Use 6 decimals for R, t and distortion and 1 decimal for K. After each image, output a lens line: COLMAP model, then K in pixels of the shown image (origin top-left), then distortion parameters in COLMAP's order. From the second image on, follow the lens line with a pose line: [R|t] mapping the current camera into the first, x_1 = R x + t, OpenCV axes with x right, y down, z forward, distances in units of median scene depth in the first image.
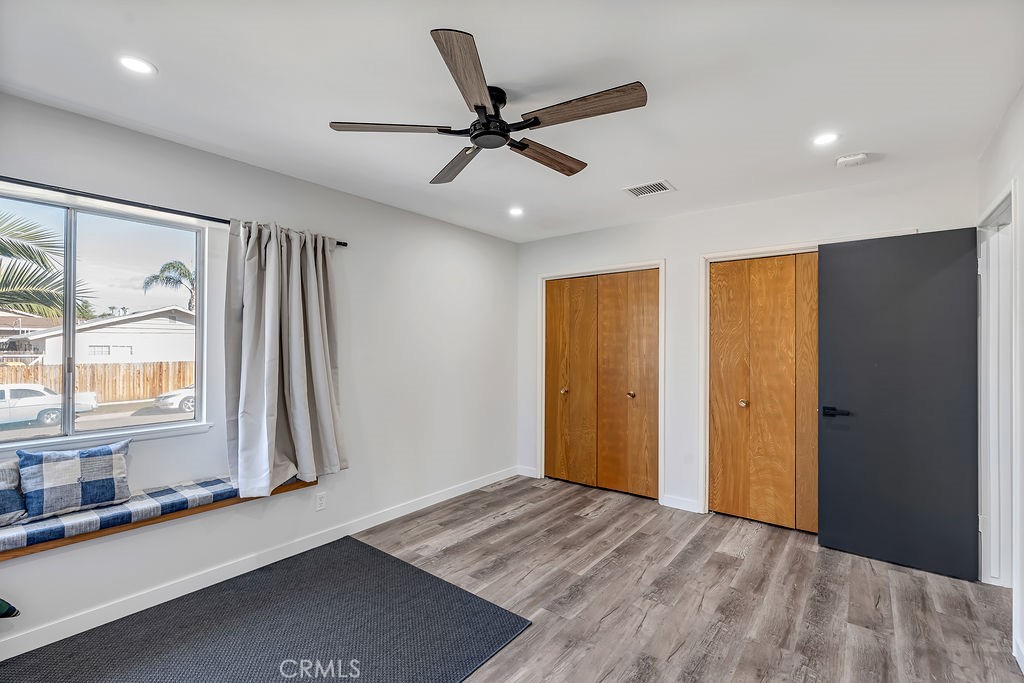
lens RADIAL K [[456.1, 0, 511.6], [0, 456.1, 339.6], [0, 0, 1]] dist [0.000465, -0.000003]
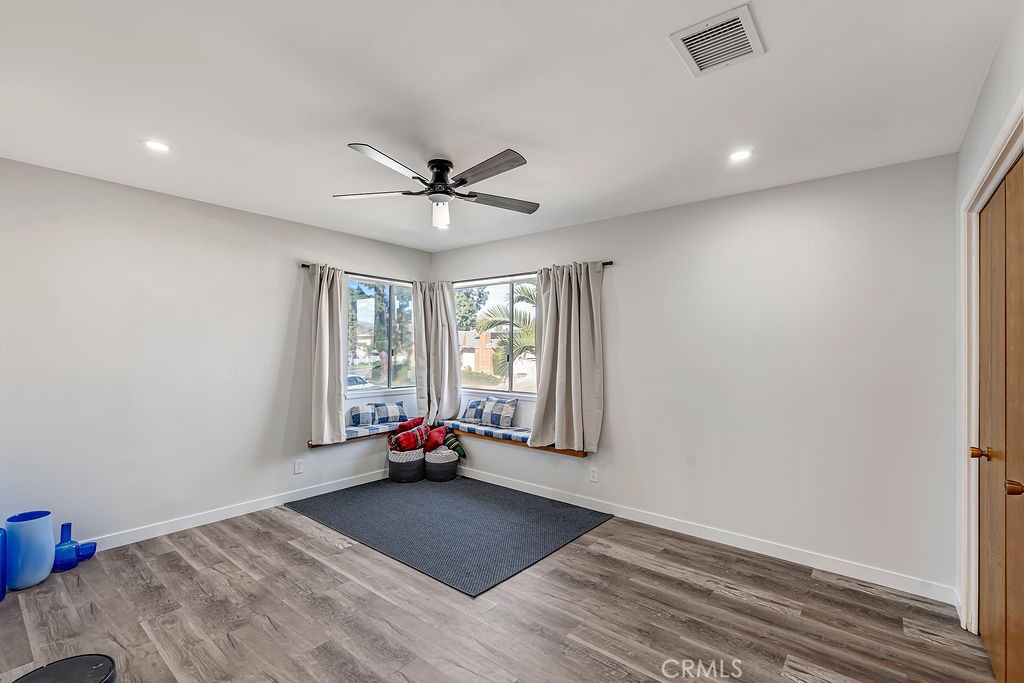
lens RADIAL K [[456.1, 0, 511.6], [0, 456.1, 347.8], [0, 0, 1]] dist [0.000465, -0.000003]
pose [[-0.022145, -0.003005, -0.999750, 0.739595], [0.005764, 0.999978, -0.003134, 0.008813], [0.999738, -0.005832, -0.022128, 0.712981]]
